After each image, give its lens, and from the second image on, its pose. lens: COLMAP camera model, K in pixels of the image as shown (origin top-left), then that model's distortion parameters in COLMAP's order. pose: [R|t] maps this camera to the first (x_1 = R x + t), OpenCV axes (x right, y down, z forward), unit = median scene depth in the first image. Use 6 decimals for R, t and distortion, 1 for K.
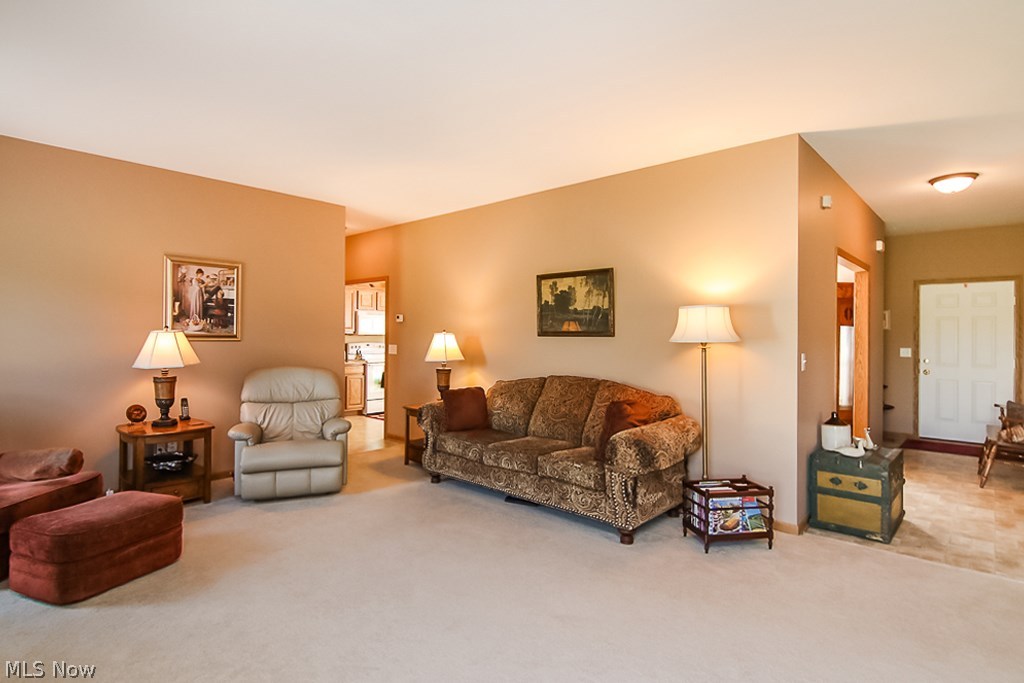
lens RADIAL K [[524.6, 0, 513.3], [0, 524.6, 336.3], [0, 0, 1]] dist [0.004684, -0.004531]
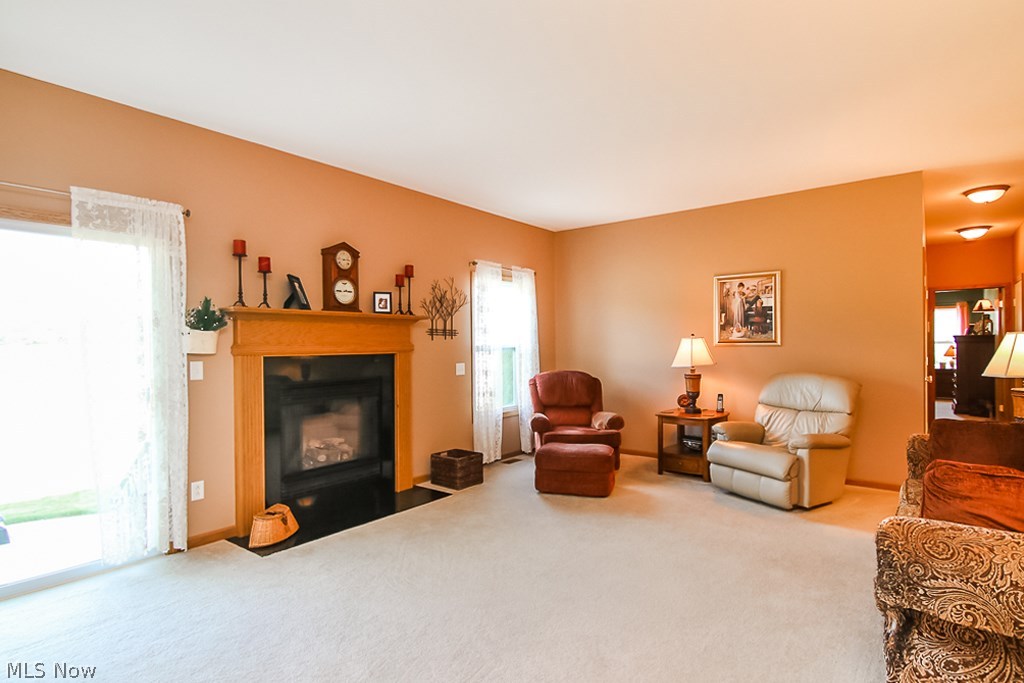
lens RADIAL K [[524.6, 0, 513.3], [0, 524.6, 347.1], [0, 0, 1]] dist [0.004684, -0.004531]
pose [[0.083161, -0.001951, -0.996534, 0.493338], [0.006504, 0.999978, -0.001415, 0.009744], [0.996515, -0.006364, 0.083172, 0.409495]]
